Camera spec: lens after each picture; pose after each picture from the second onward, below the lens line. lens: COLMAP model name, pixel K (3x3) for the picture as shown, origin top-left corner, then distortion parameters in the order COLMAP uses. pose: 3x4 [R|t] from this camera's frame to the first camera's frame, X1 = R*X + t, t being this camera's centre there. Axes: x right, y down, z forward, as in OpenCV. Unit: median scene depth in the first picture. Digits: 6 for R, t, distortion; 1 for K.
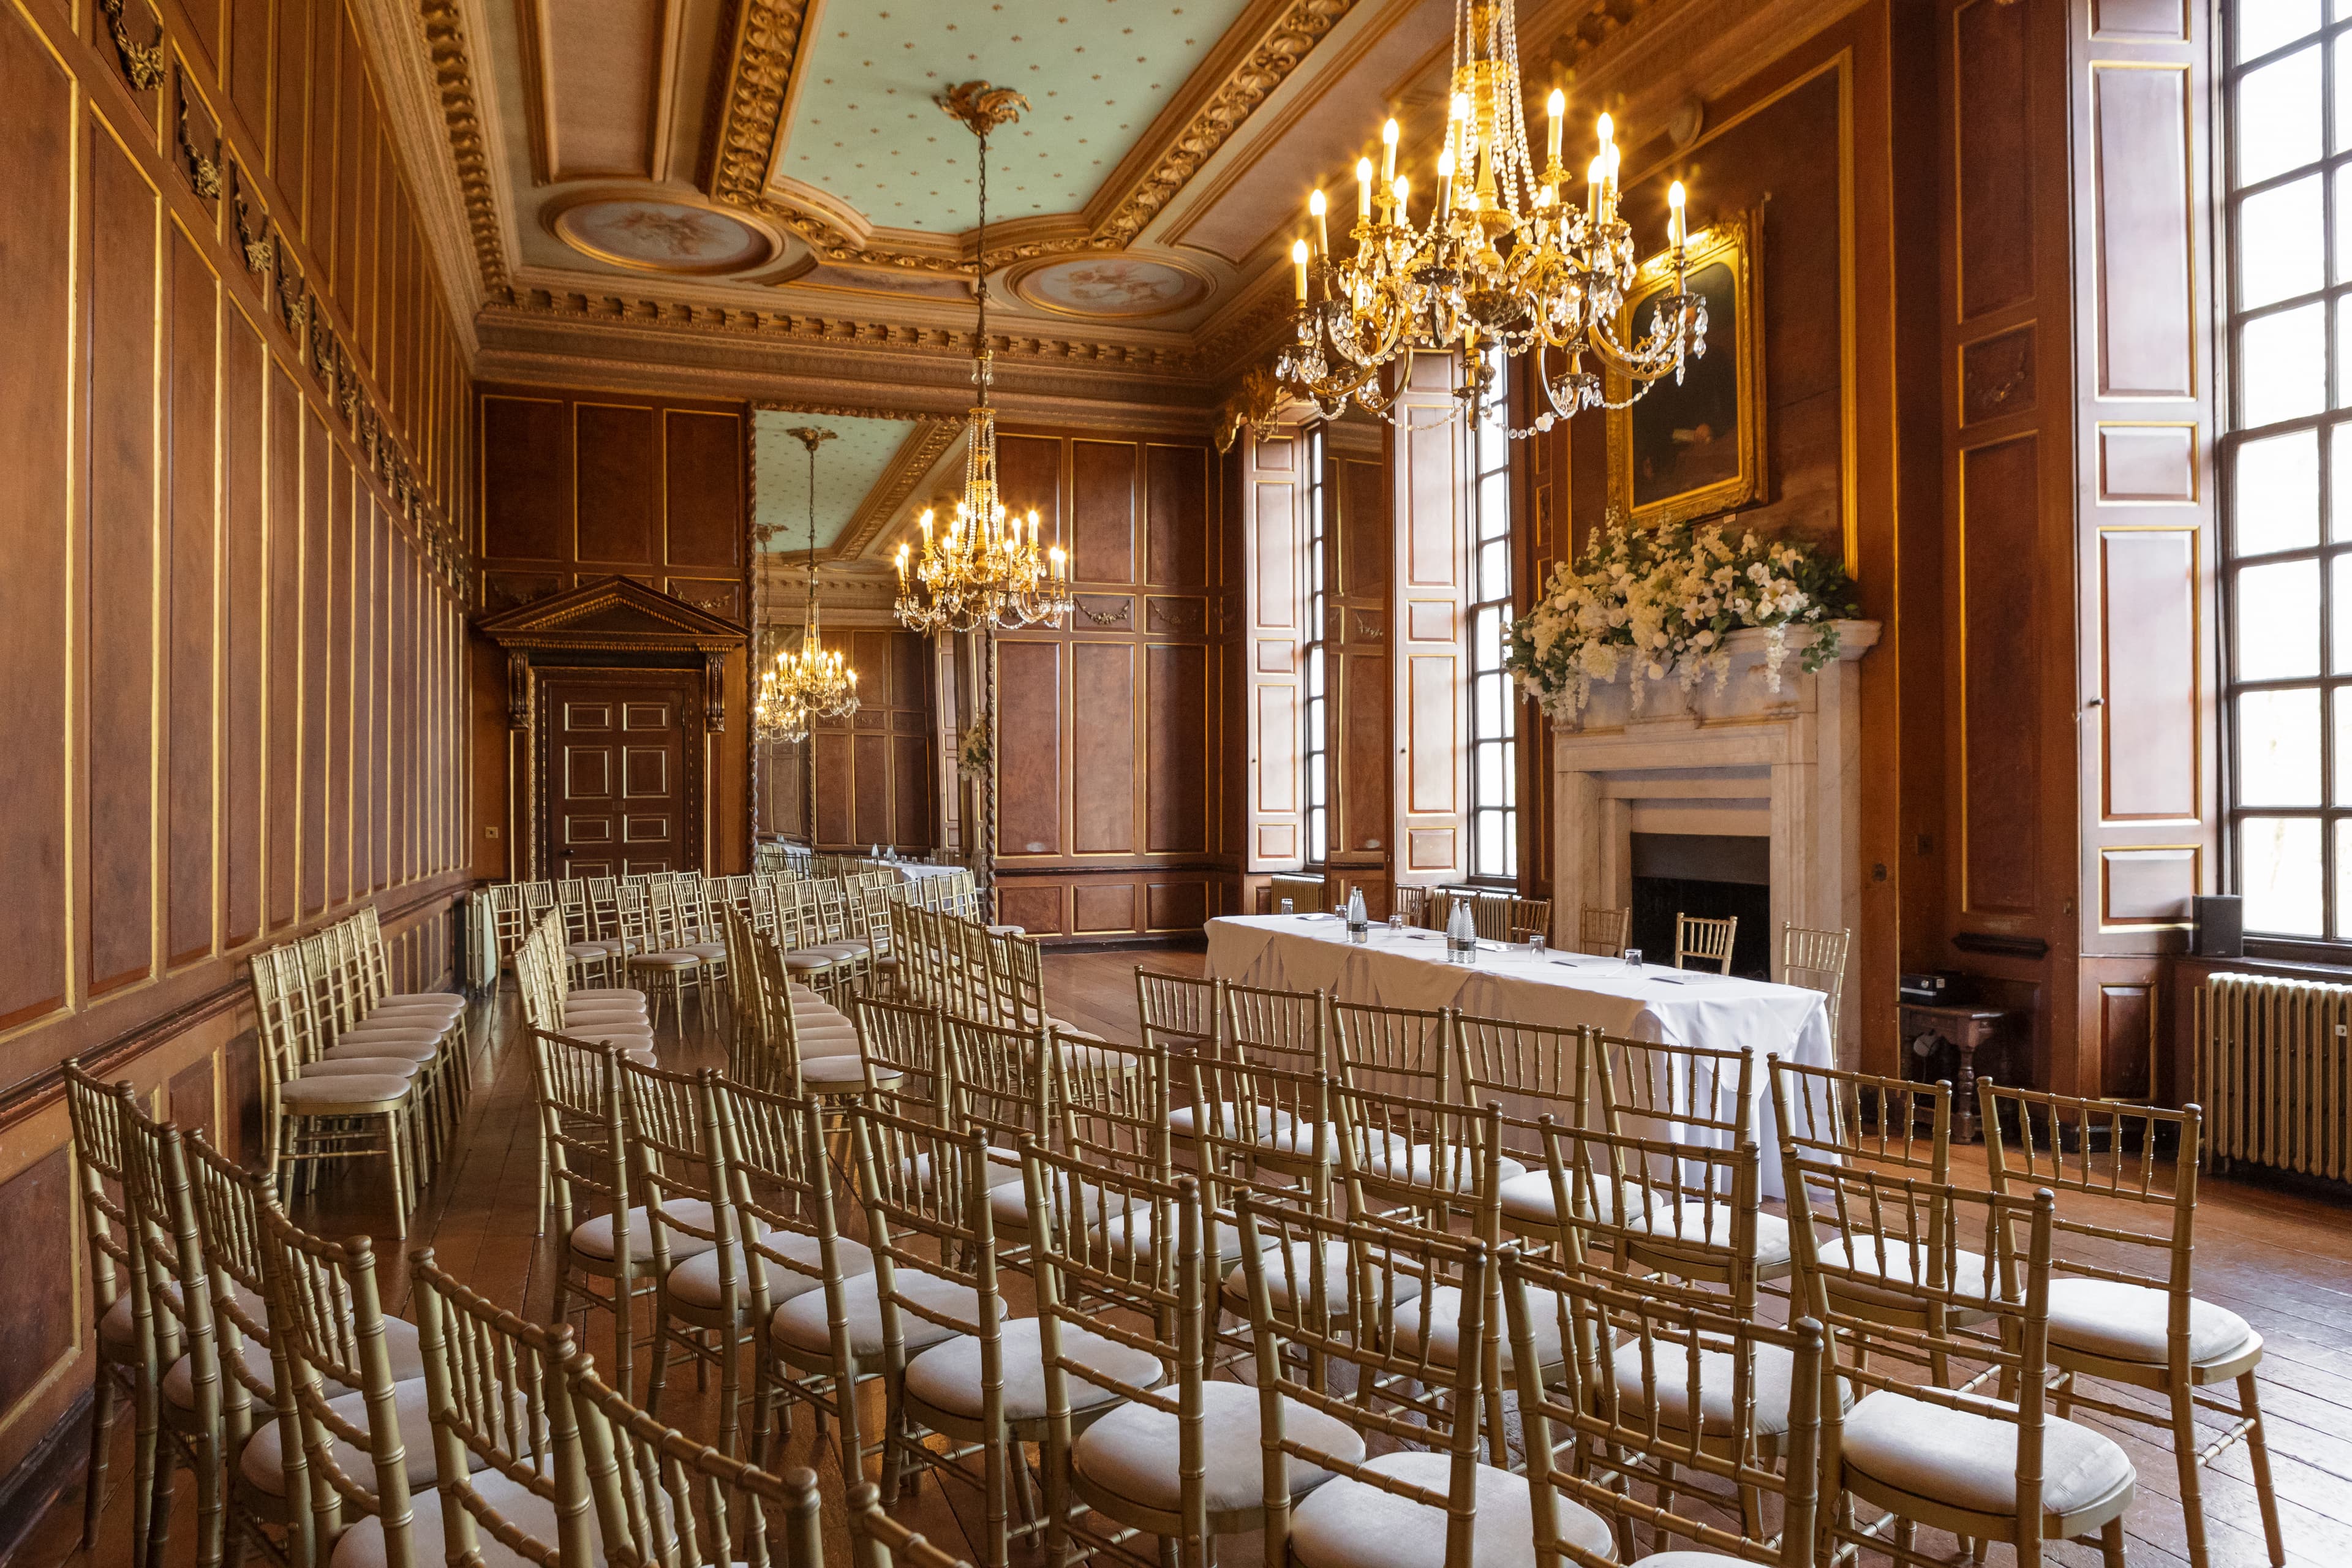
lens RADIAL K [[1572.3, 0, 1174.6], [0, 1572.3, 793.7], [0, 0, 1]] dist [-0.032704, 0.024105]
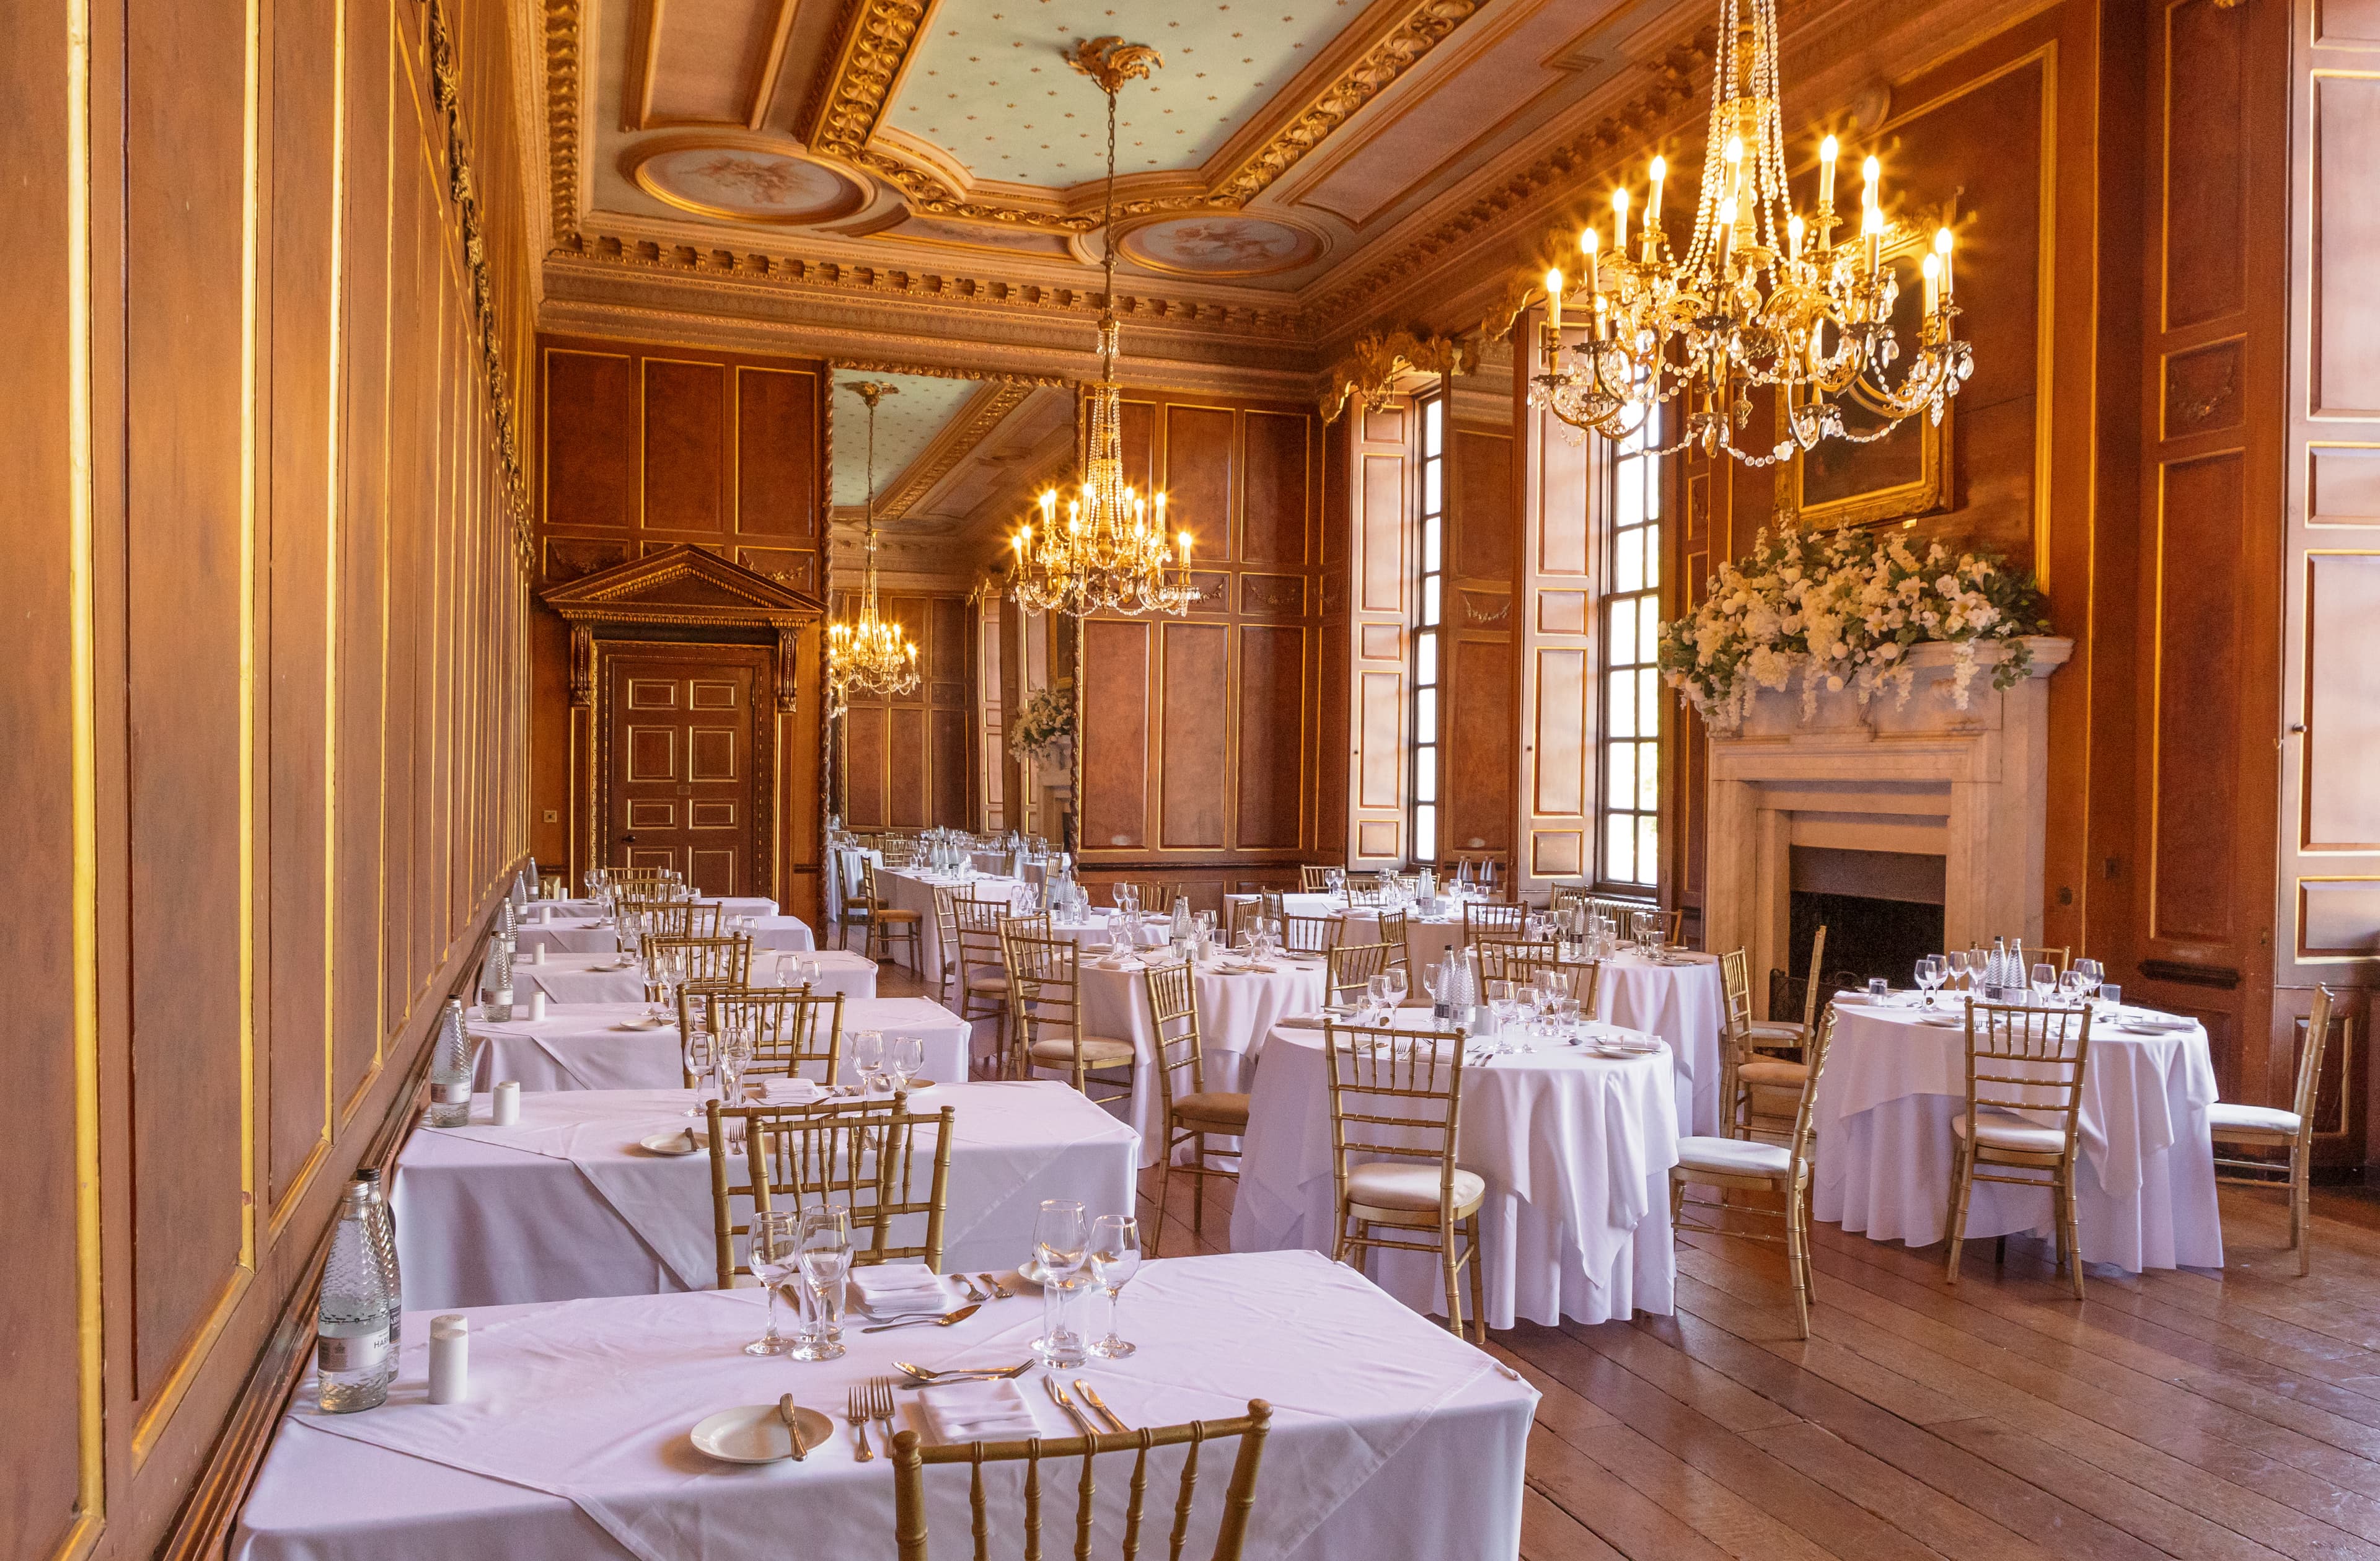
lens RADIAL K [[1731.6, 0, 1205.3], [0, 1731.6, 802.6], [0, 0, 1]] dist [-0.037321, 0.027845]
pose [[0.999831, 0.018188, 0.002786, -0.063962], [-0.018236, 0.999672, 0.017962, -0.012535], [-0.002459, -0.018010, 0.999835, -0.049680]]
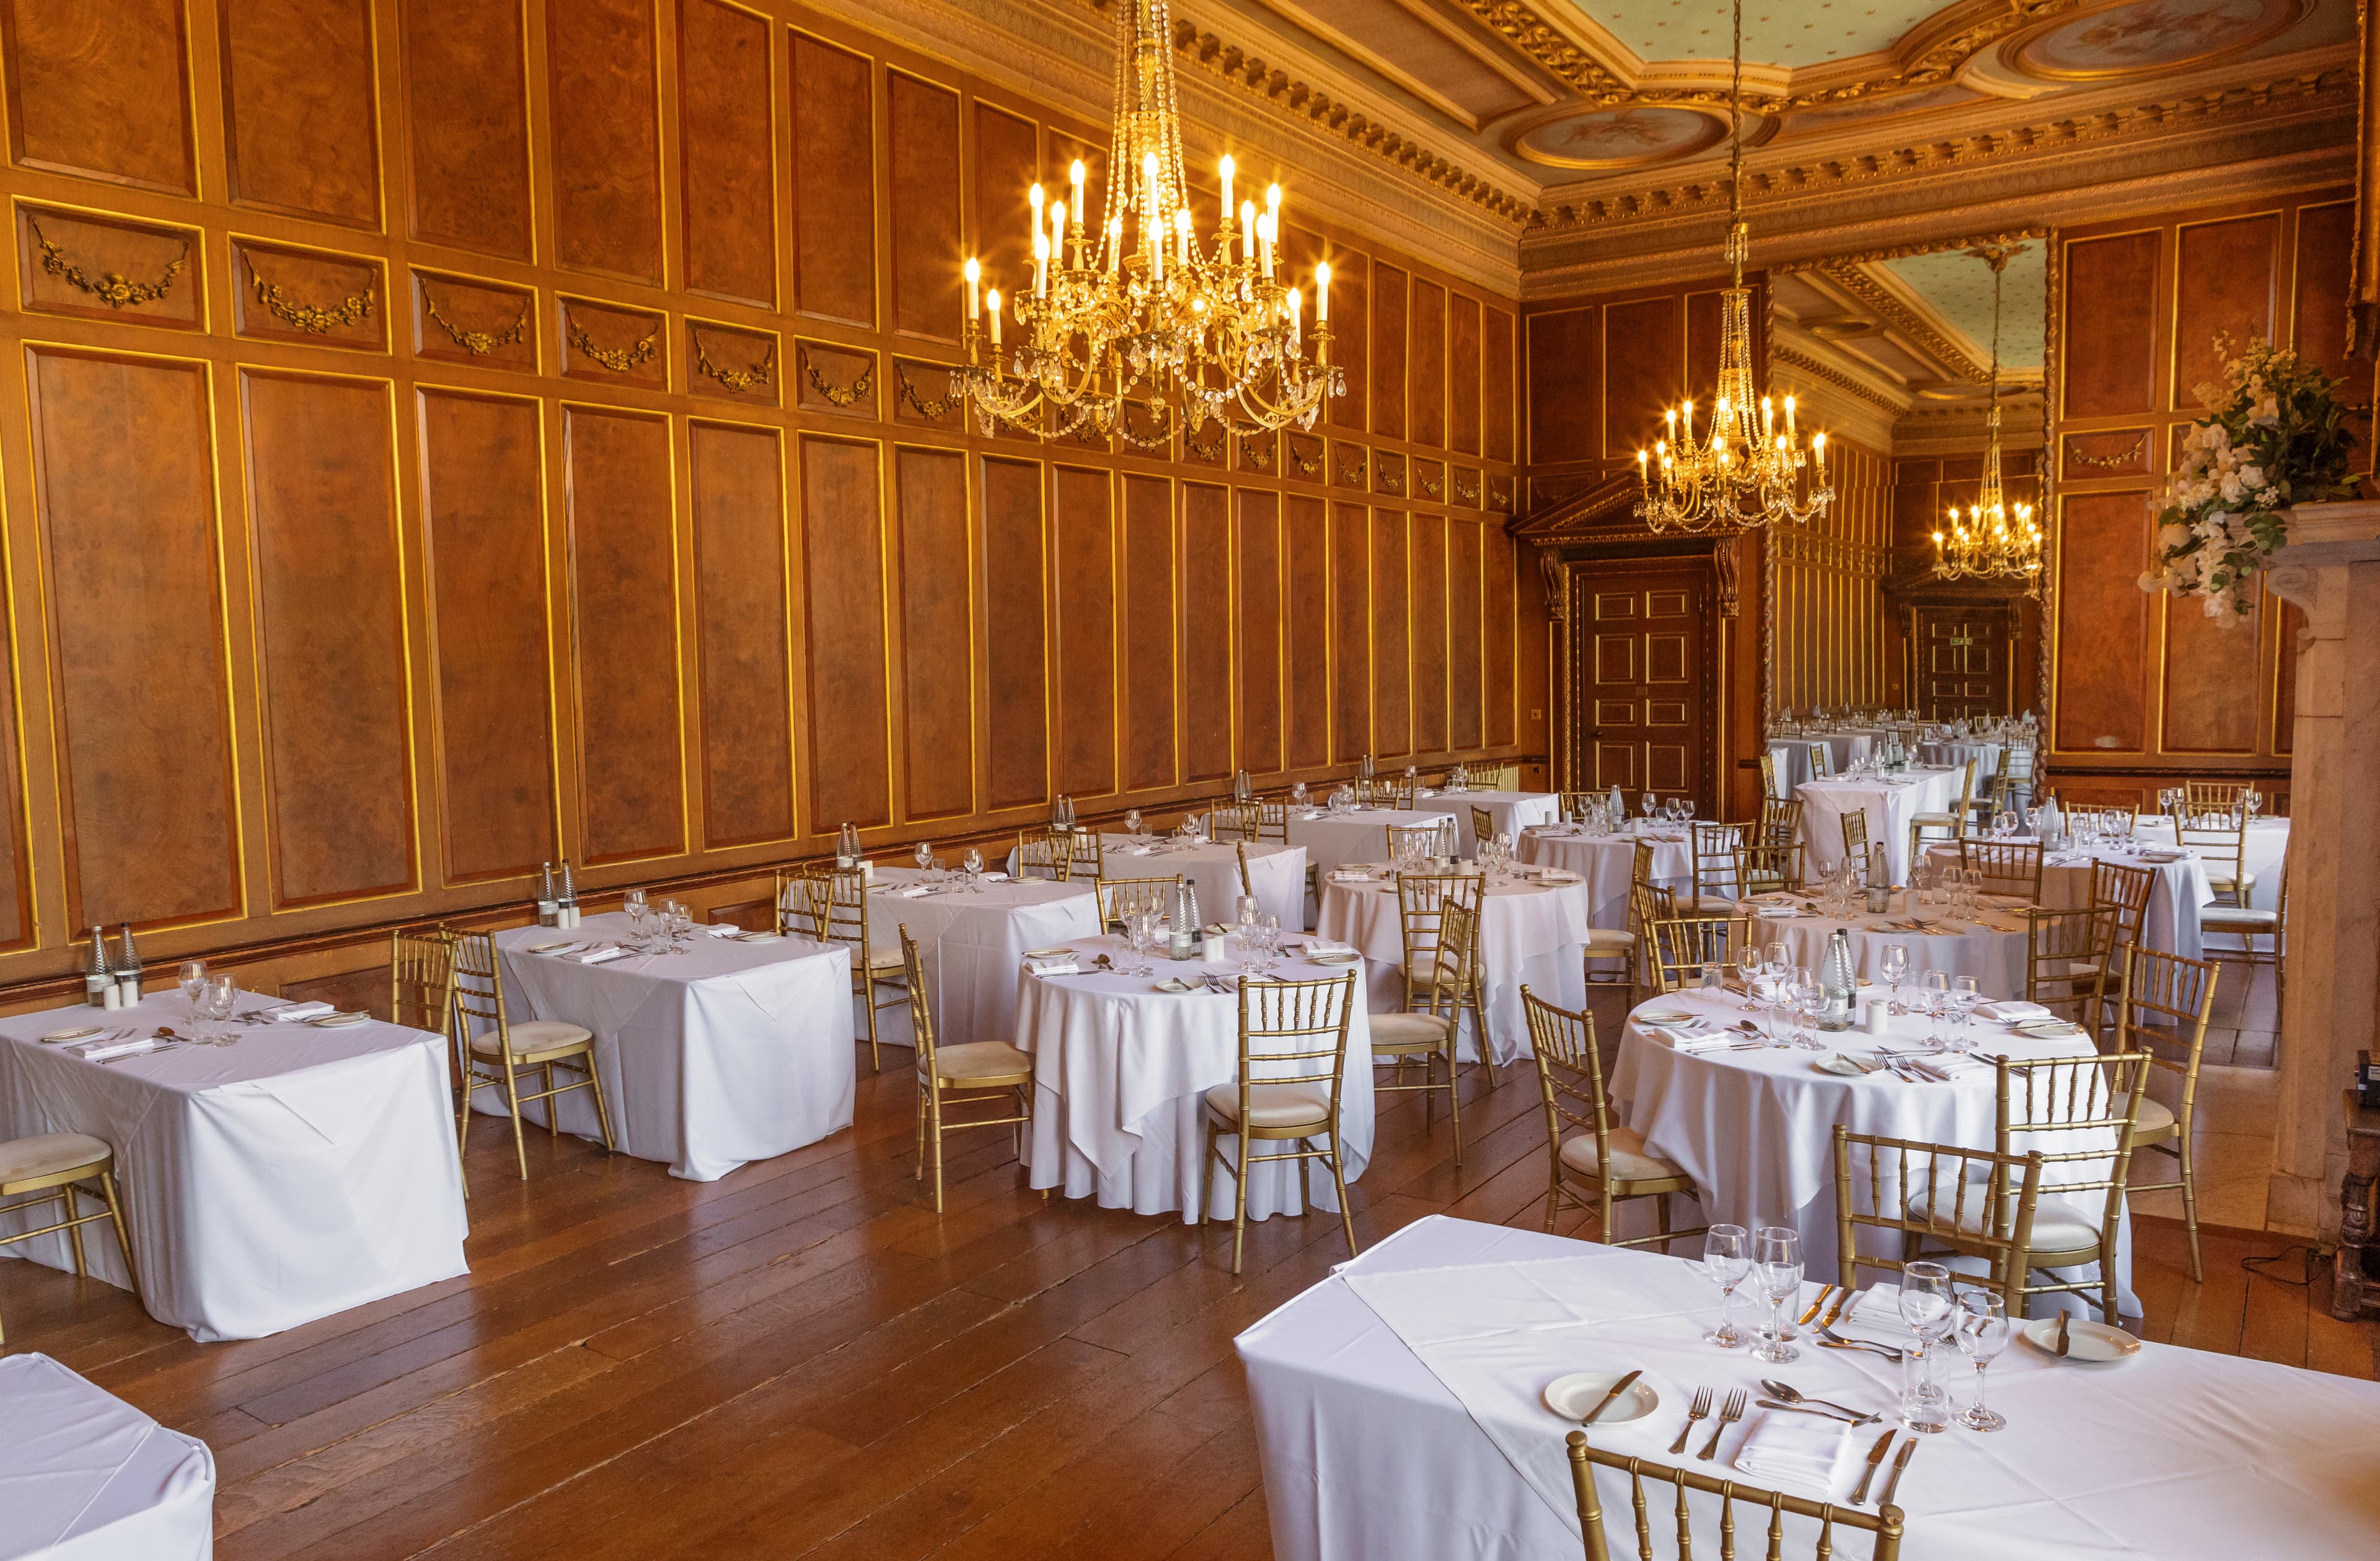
lens RADIAL K [[1650.7, 0, 1163.3], [0, 1650.7, 787.0], [0, 0, 1]] dist [-0.028927, 0.022296]
pose [[0.576623, 0.059660, -0.814829, 0.510580], [0.023092, 0.995742, 0.089248, -0.047893], [0.816684, -0.070279, 0.572790, 0.148222]]
